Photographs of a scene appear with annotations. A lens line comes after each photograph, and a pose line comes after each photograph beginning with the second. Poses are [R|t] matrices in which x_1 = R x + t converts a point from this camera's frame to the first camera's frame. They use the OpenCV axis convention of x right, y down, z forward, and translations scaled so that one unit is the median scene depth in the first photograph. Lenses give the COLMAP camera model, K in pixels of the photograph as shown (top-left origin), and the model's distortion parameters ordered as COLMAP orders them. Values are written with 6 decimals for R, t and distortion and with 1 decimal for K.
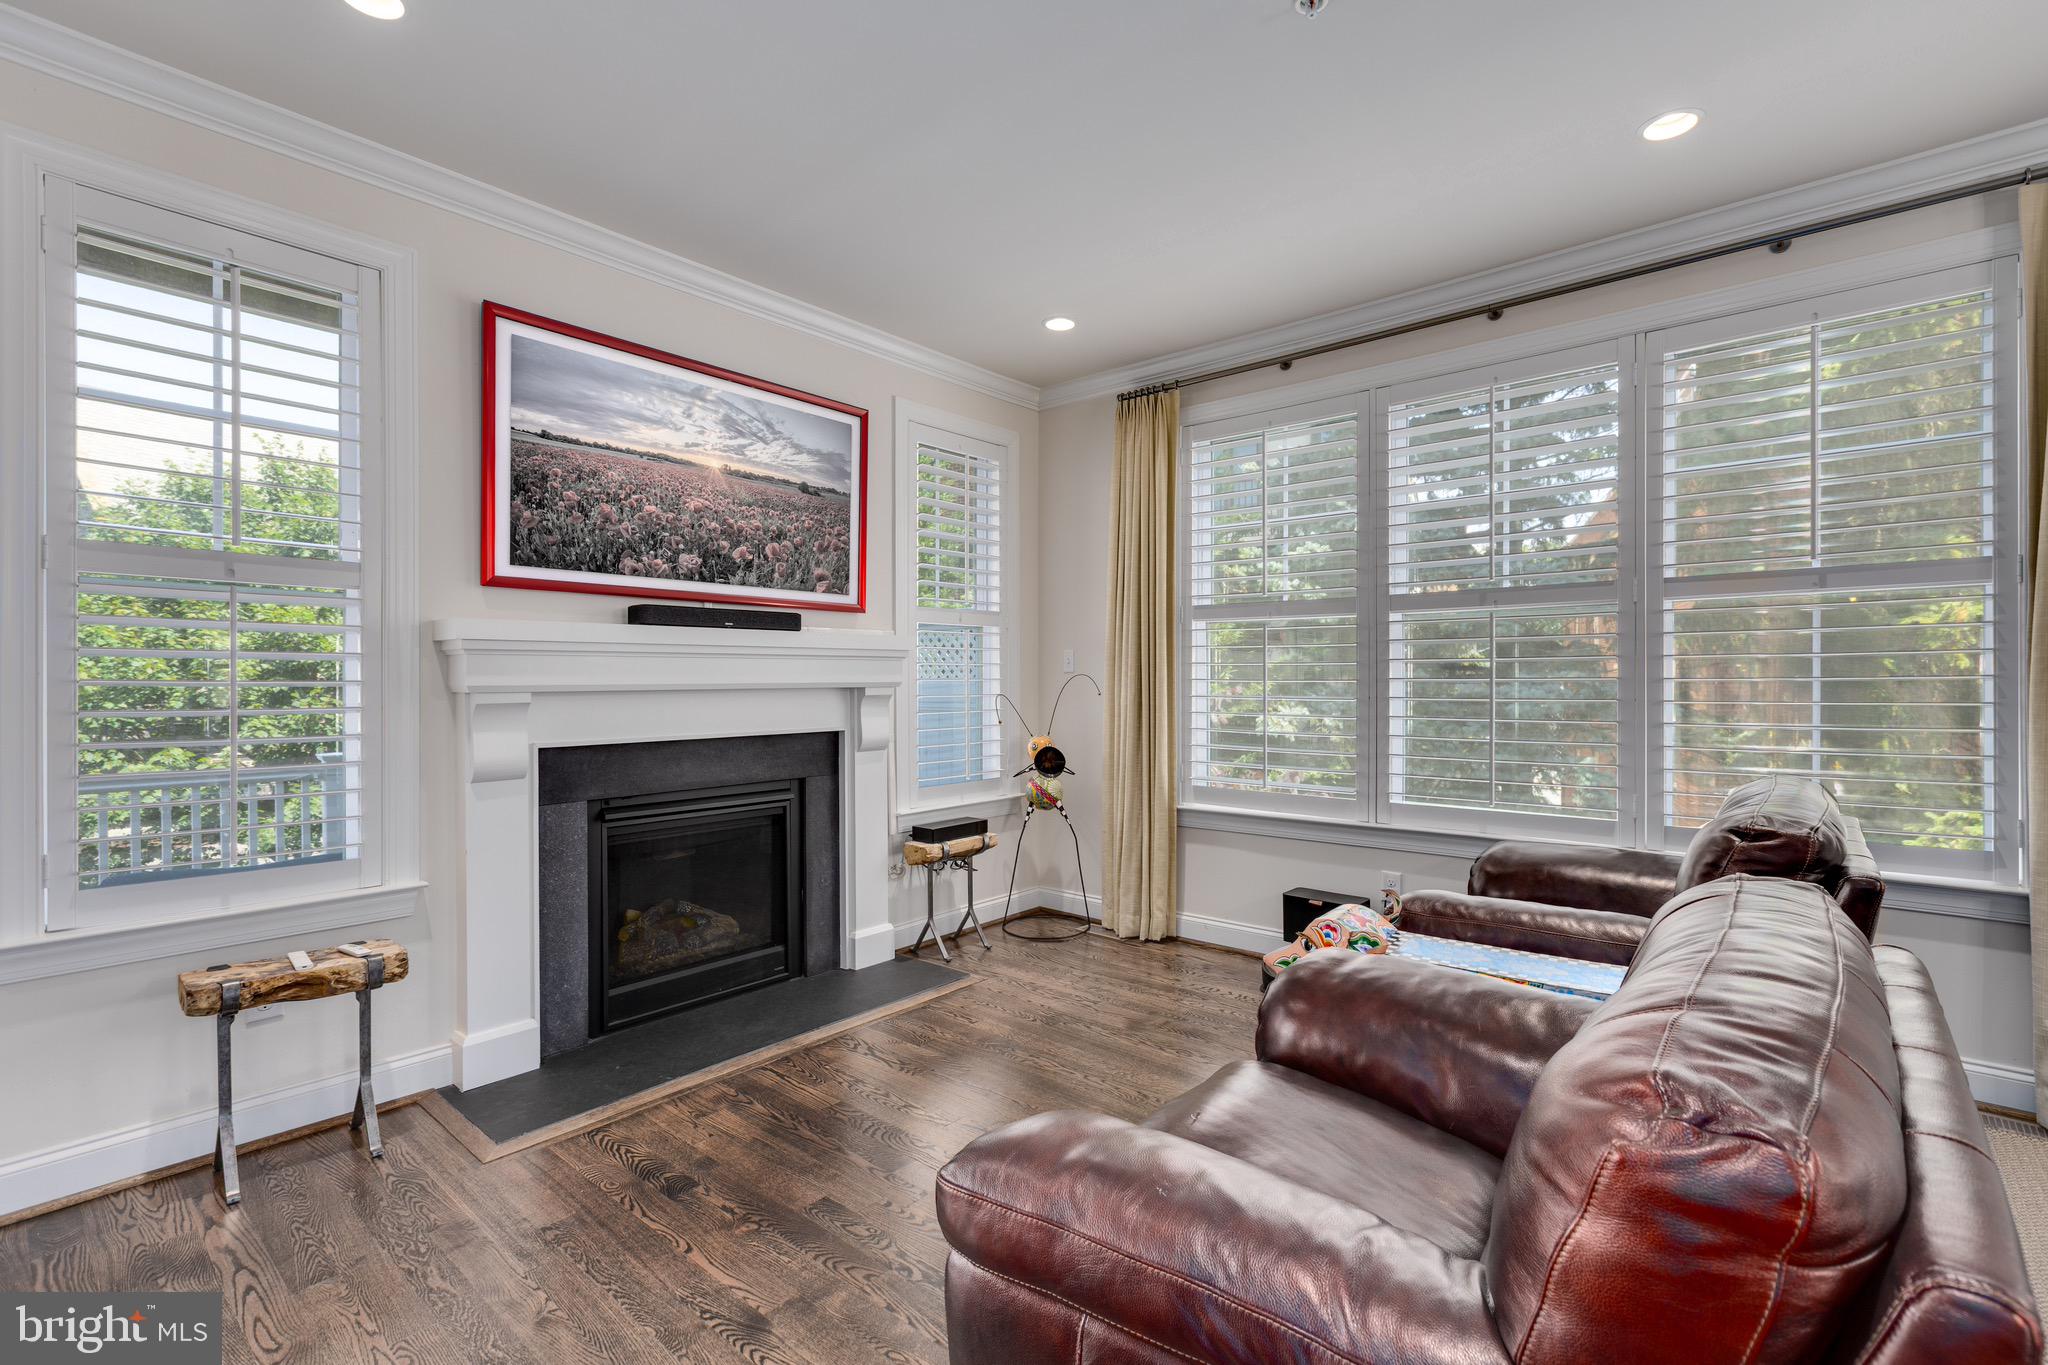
lens RADIAL K [[905.0, 0, 1029.2], [0, 905.0, 687.5], [0, 0, 1]] dist [-0.000617, 0.000233]
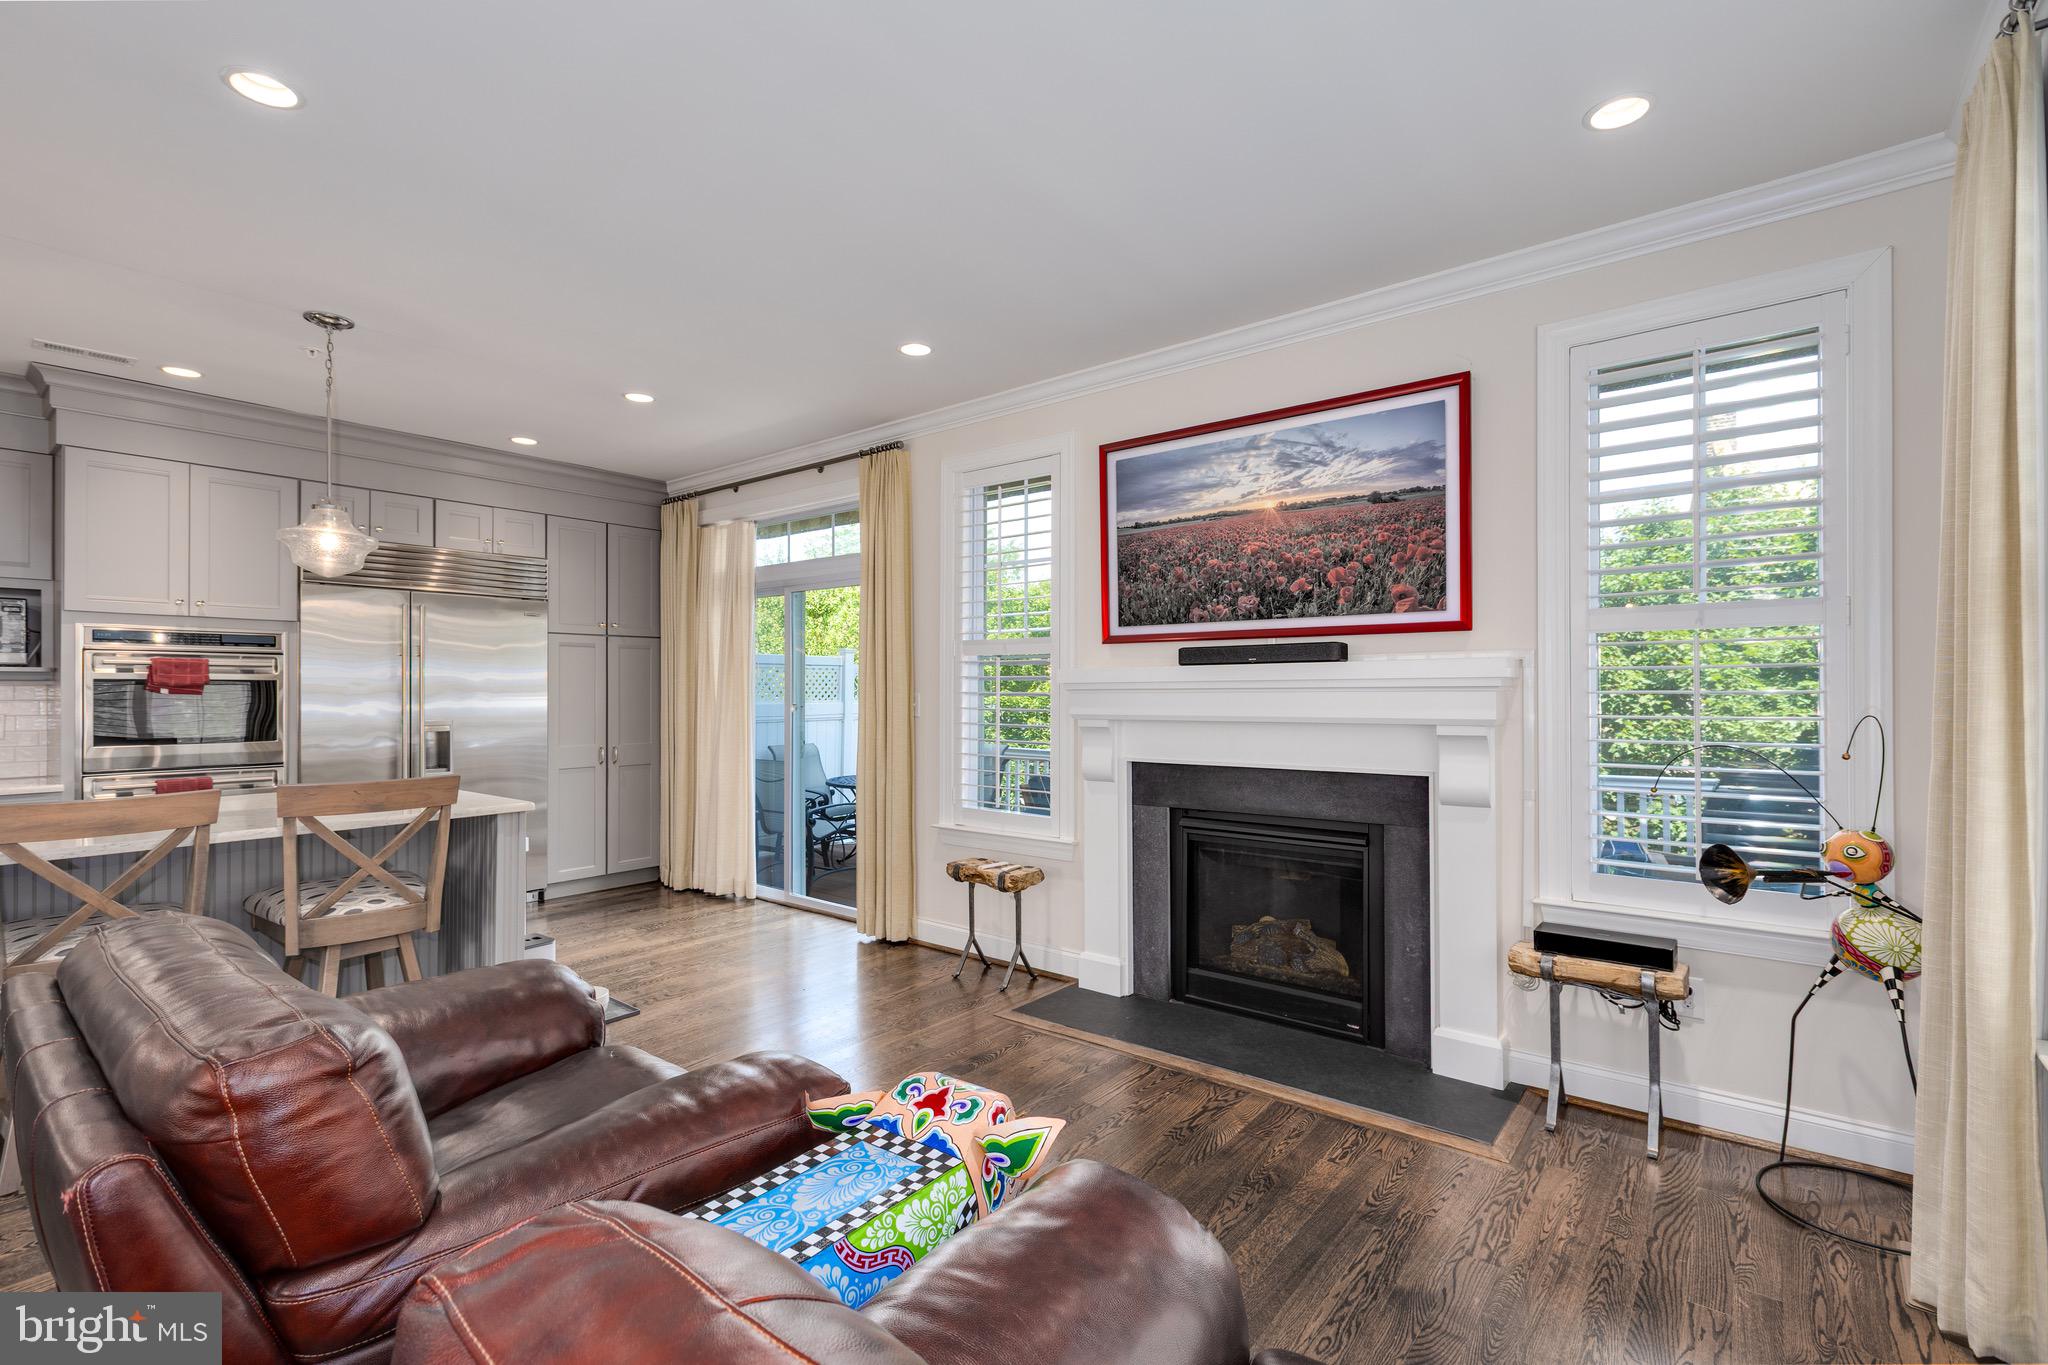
lens RADIAL K [[905.0, 0, 1029.2], [0, 905.0, 687.5], [0, 0, 1]] dist [-0.000617, 0.000233]
pose [[0.052275, 0.001123, -0.998632, 0.669223], [-0.003745, 0.999993, 0.000929, -0.036335], [0.998626, 0.003691, 0.052279, 0.661421]]
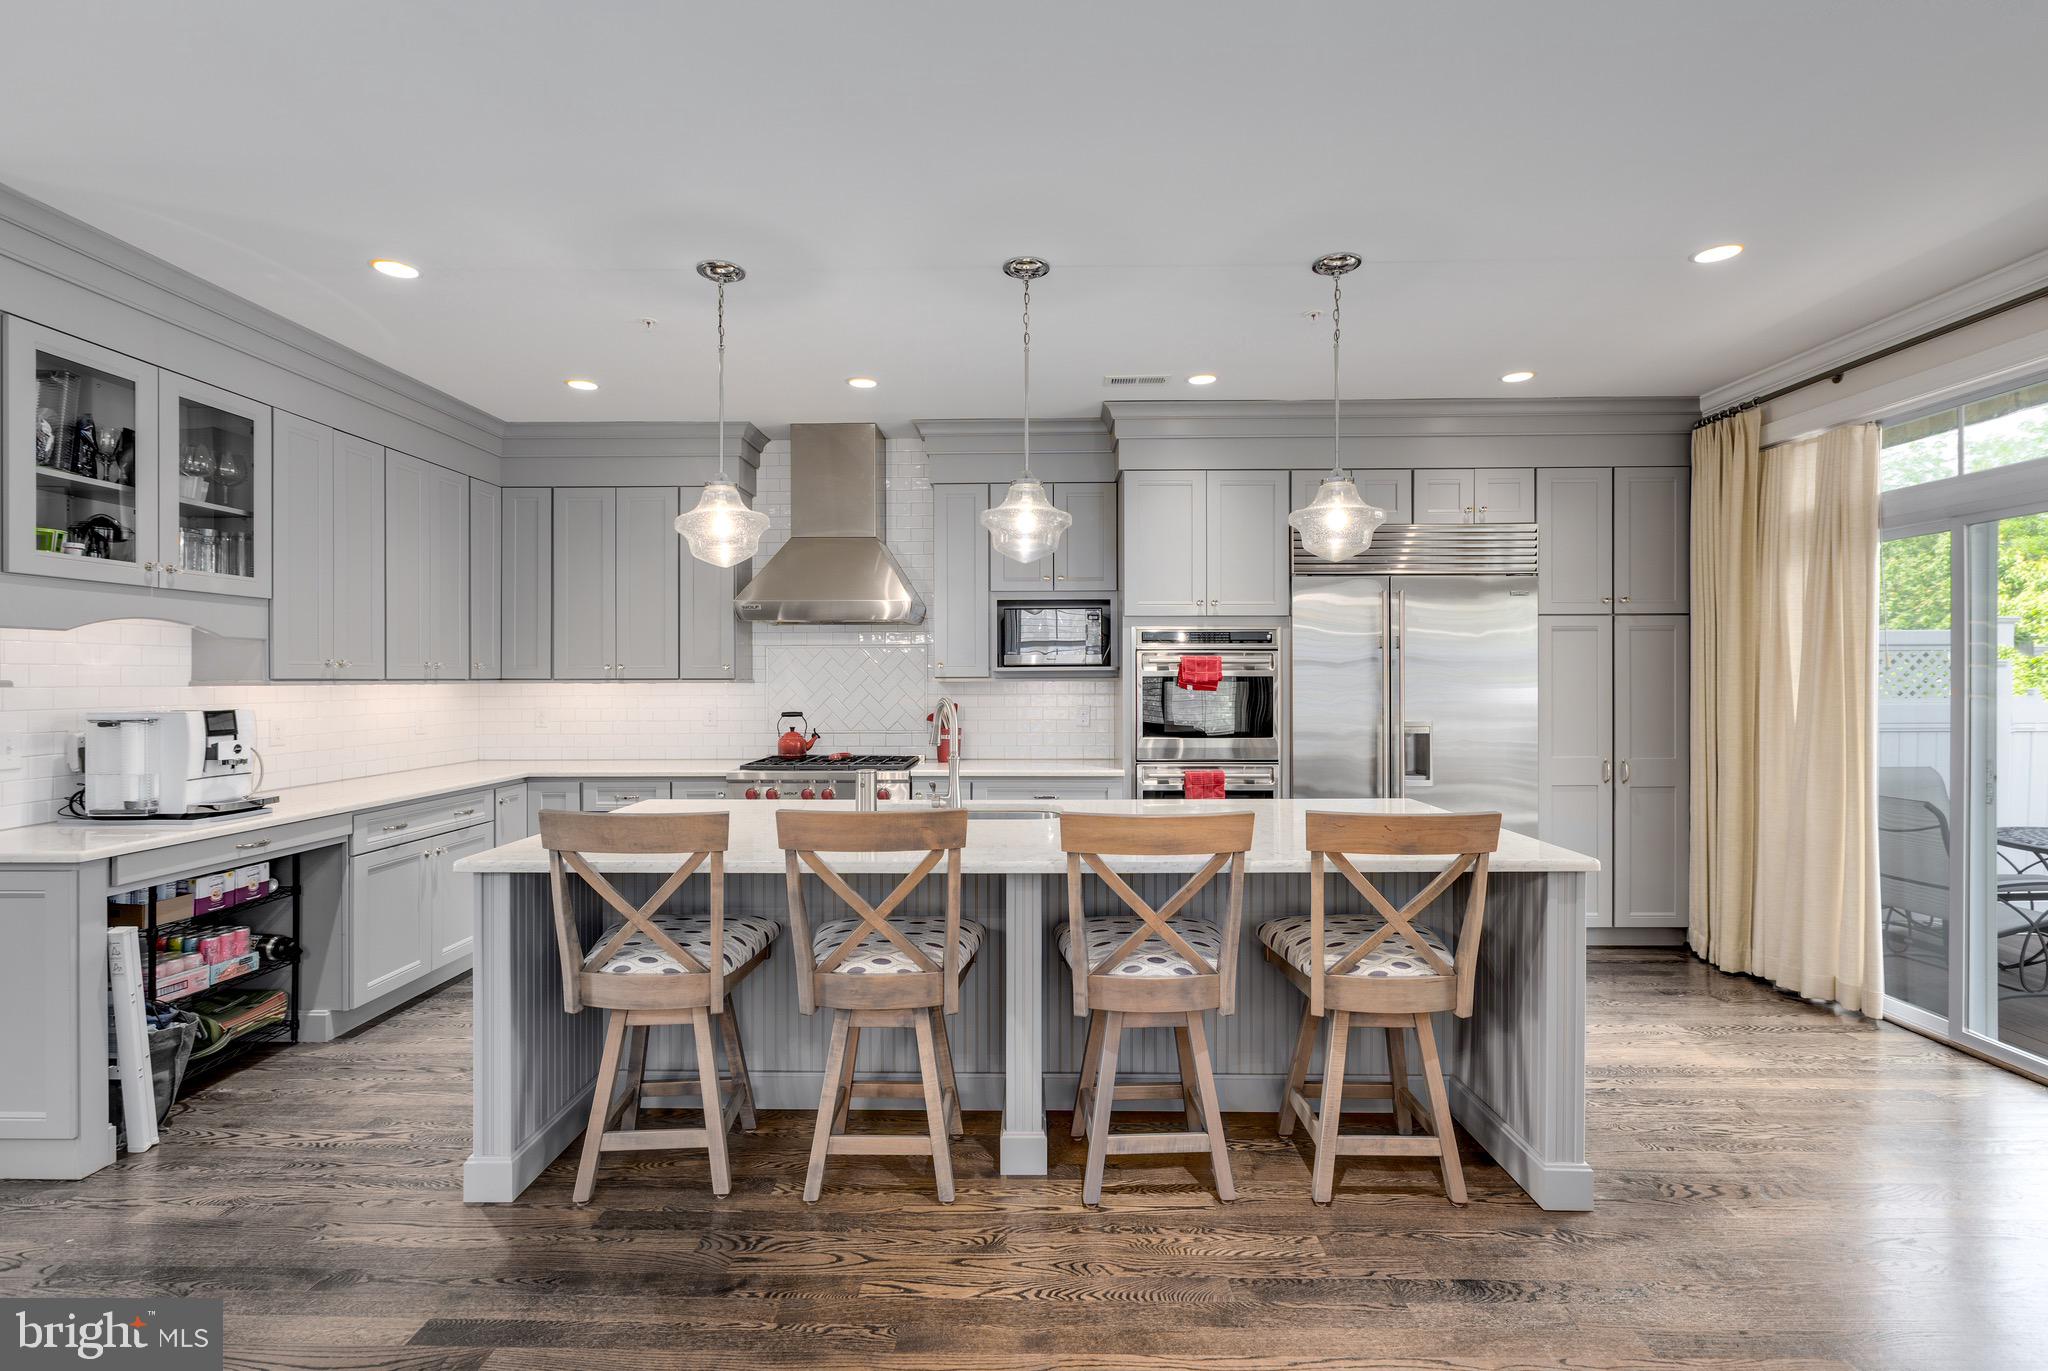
lens RADIAL K [[936.9, 0, 1022.4], [0, 936.9, 676.4], [0, 0, 1]] dist [-0.000375, 0.000254]
pose [[-0.763949, 0.004337, -0.645263, 0.439778], [0.001301, 0.999986, 0.005181, -0.049162], [0.645276, 0.003118, -0.763943, 0.432781]]
